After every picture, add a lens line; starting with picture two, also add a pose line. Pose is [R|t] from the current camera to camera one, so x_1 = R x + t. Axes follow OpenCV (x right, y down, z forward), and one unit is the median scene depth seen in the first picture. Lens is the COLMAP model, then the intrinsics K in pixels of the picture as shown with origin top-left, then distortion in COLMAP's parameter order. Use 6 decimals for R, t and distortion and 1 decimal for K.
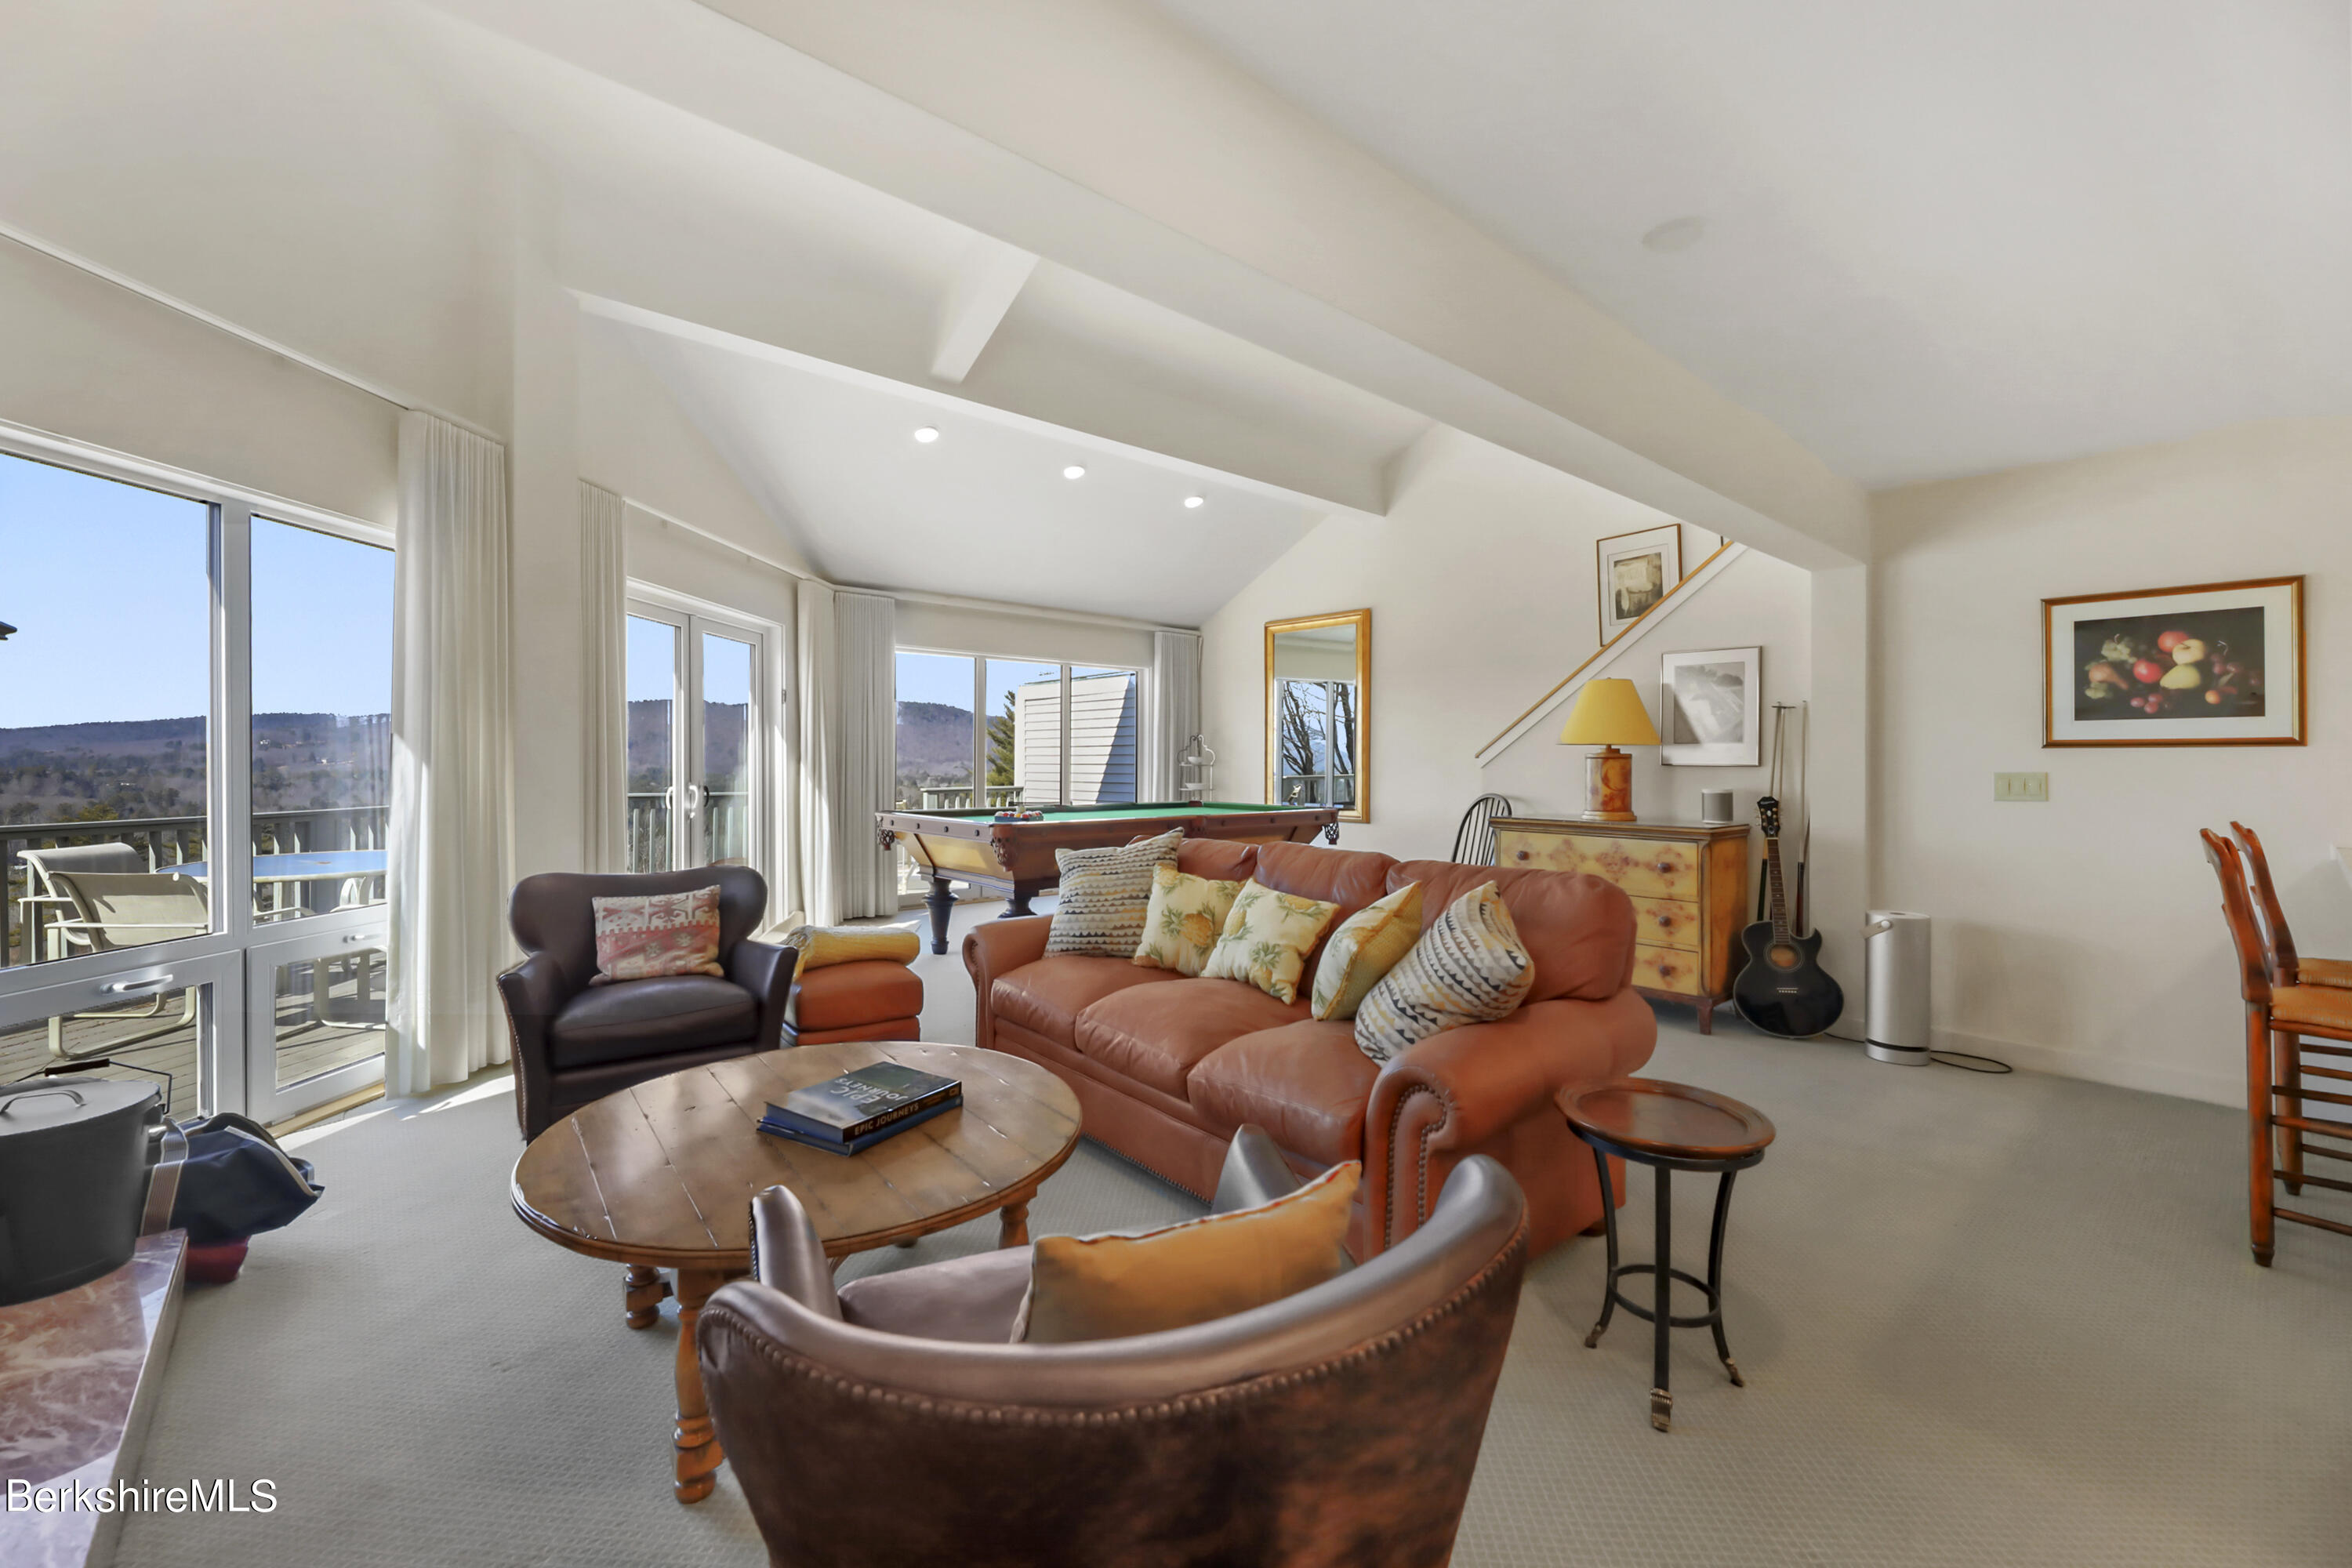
lens RADIAL K [[960.5, 0, 1181.7], [0, 960.5, 747.7], [0, 0, 1]] dist [0.000885, -0.002737]
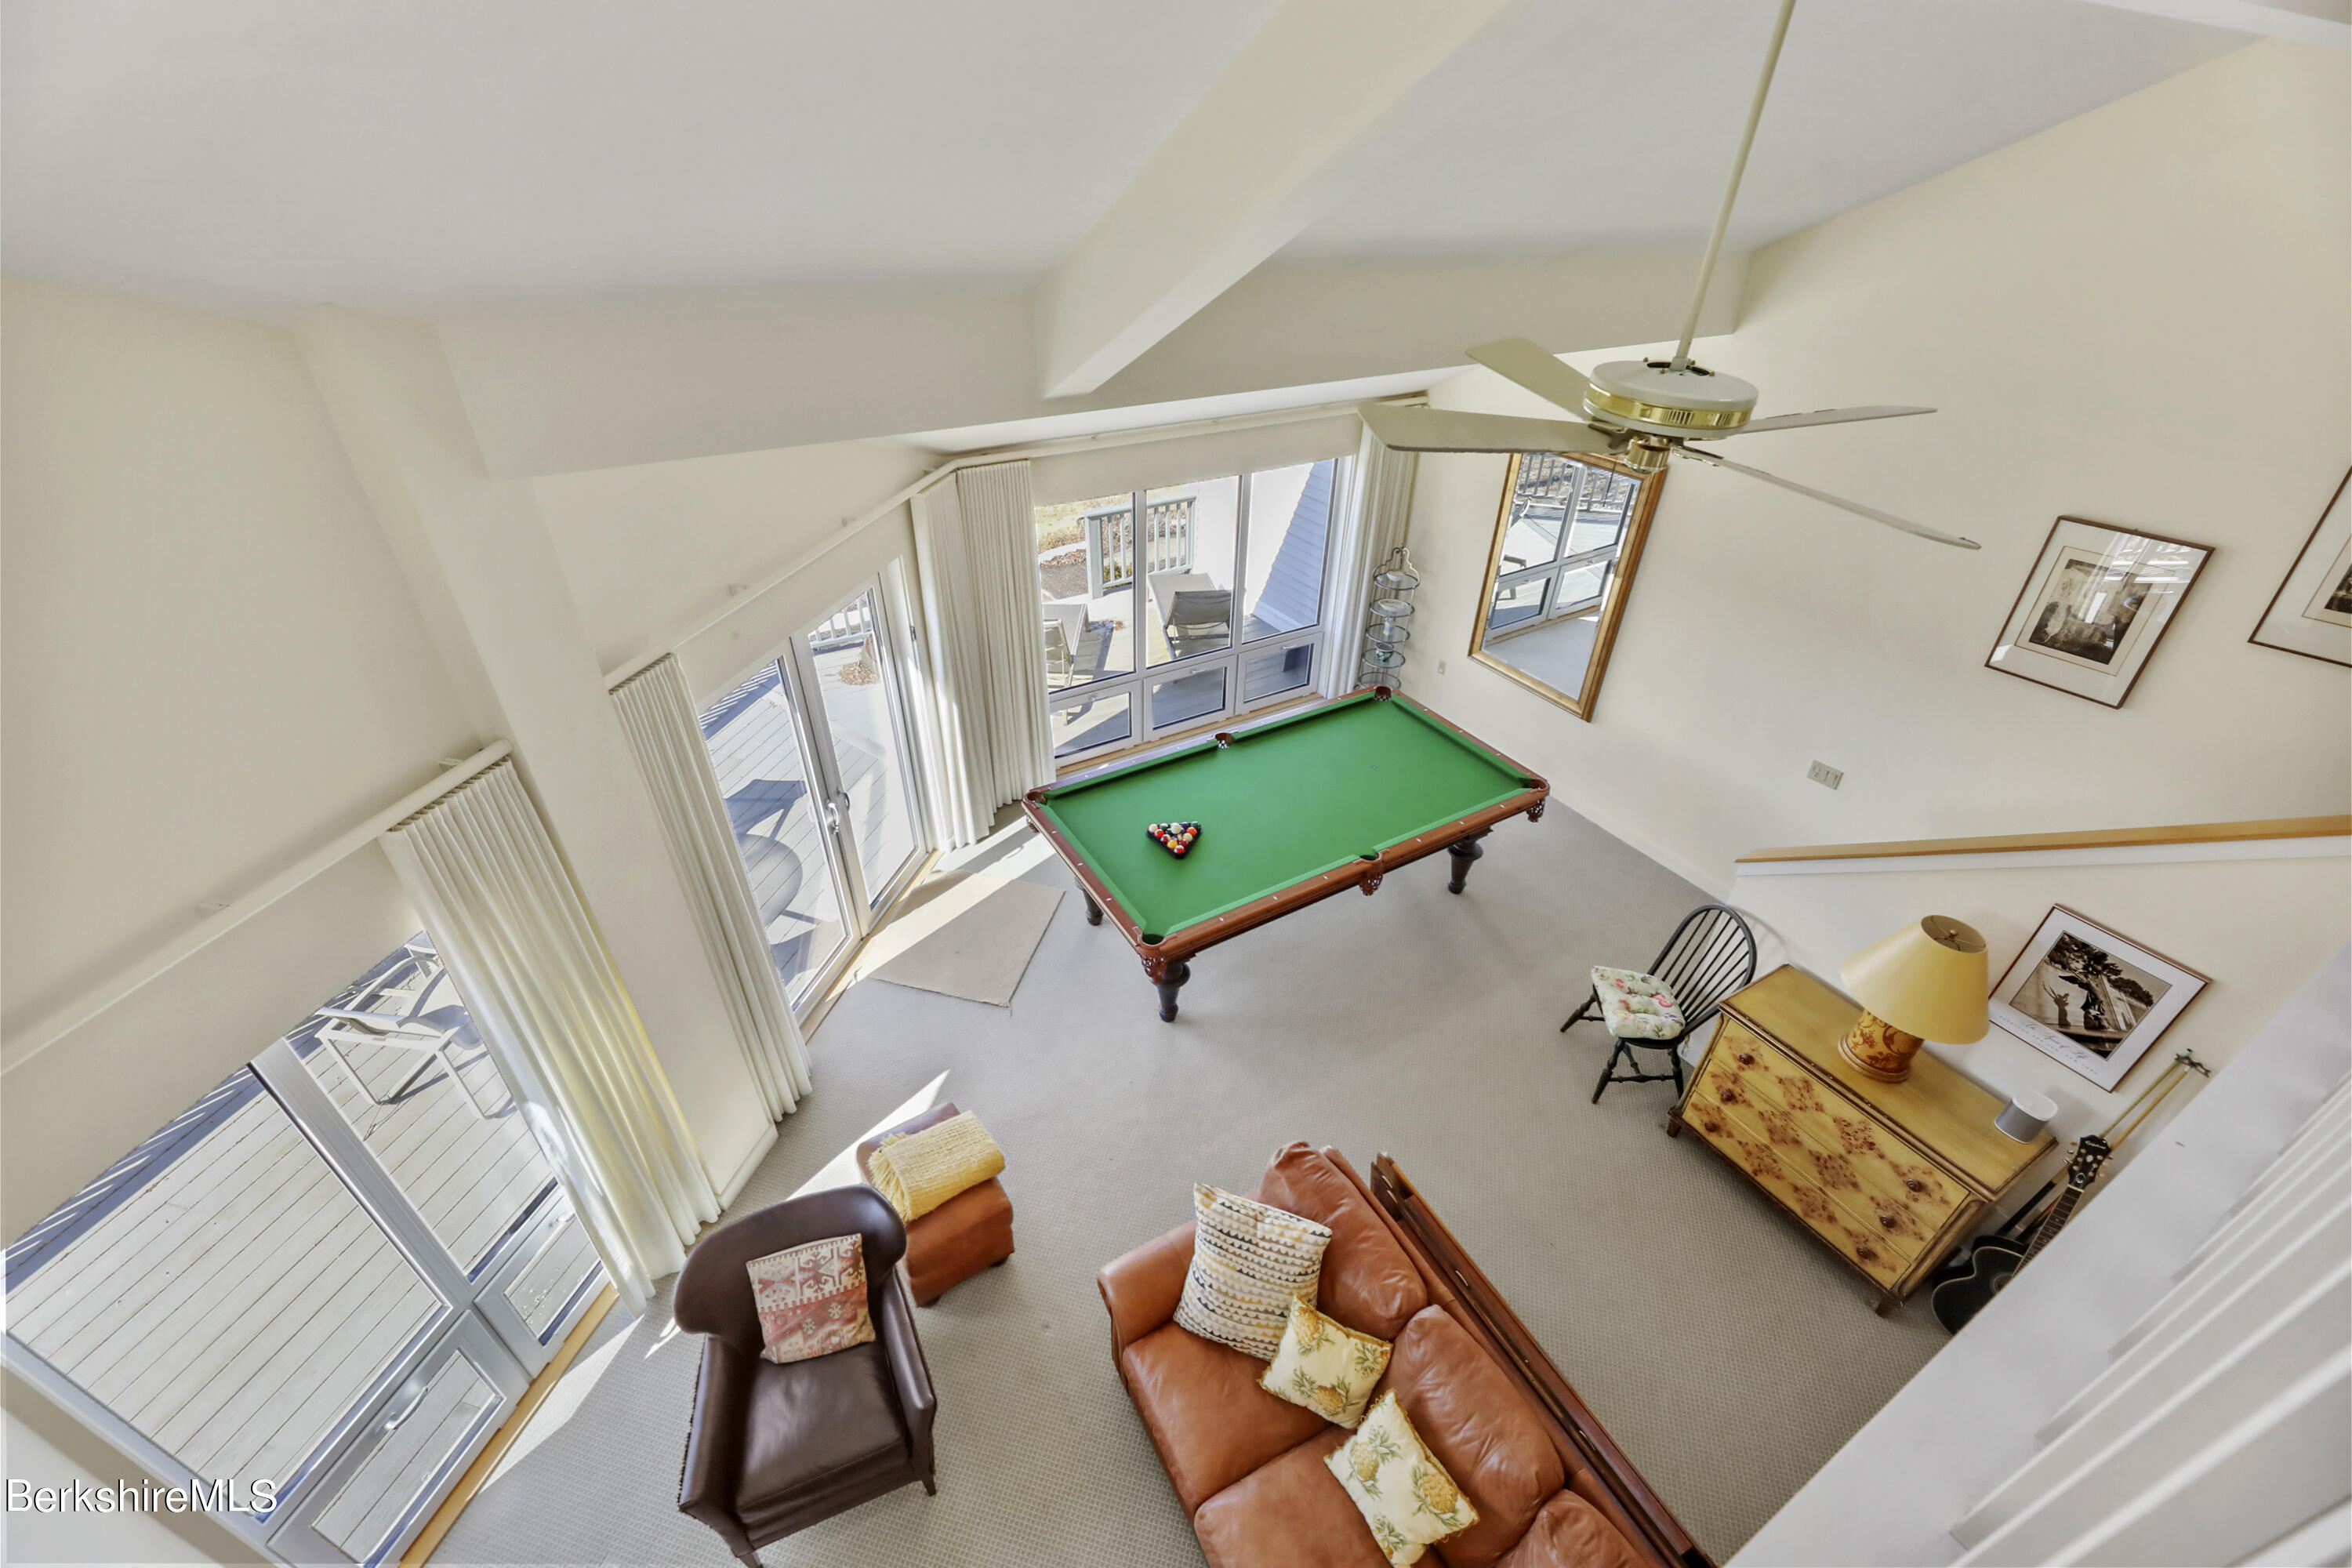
lens RADIAL K [[960.5, 0, 1179.4], [0, 960.5, 782.9], [0, 0, 1]] dist [0.000885, -0.002737]
pose [[0.981033, 0.122046, -0.150596, -0.042361], [-0.015980, 0.825181, 0.564642, -0.596375], [0.193181, -0.551526, 0.811480, 0.368324]]
